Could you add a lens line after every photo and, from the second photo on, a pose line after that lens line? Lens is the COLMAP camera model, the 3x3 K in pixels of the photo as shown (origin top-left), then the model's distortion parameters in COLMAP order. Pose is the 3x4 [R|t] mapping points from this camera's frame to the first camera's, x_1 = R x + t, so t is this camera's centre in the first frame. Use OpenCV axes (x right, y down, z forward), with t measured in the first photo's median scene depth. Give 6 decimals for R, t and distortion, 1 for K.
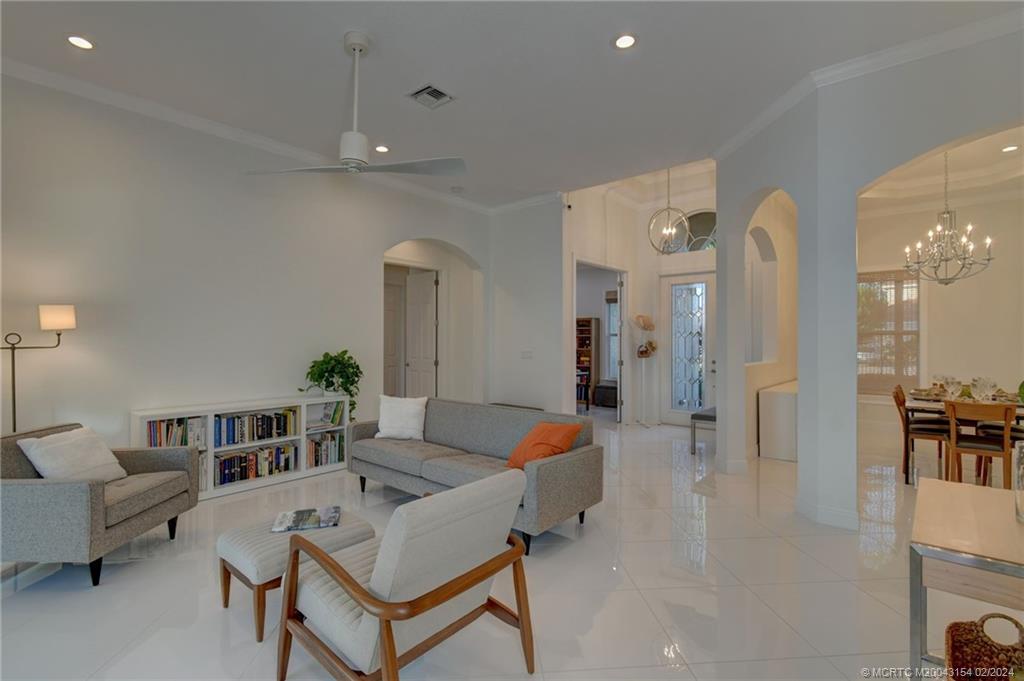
lens RADIAL K [[479.2, 0, 512.0], [0, 479.2, 340.5], [0, 0, 1]] dist [0.000035, -0.000073]
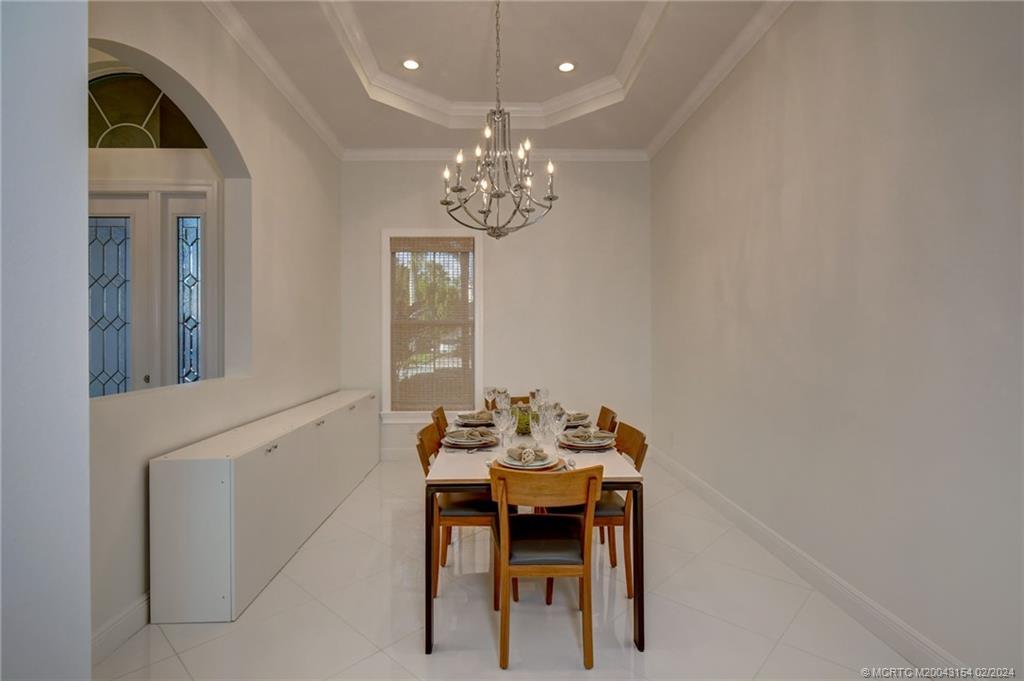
lens RADIAL K [[479.2, 0, 512.0], [0, 479.2, 340.5], [0, 0, 1]] dist [0.000035, -0.000073]
pose [[0.730134, -0.007319, 0.683265, 0.520443], [-0.004014, 0.999879, 0.015000, -0.003301], [-0.683292, -0.013694, 0.730017, 0.561786]]
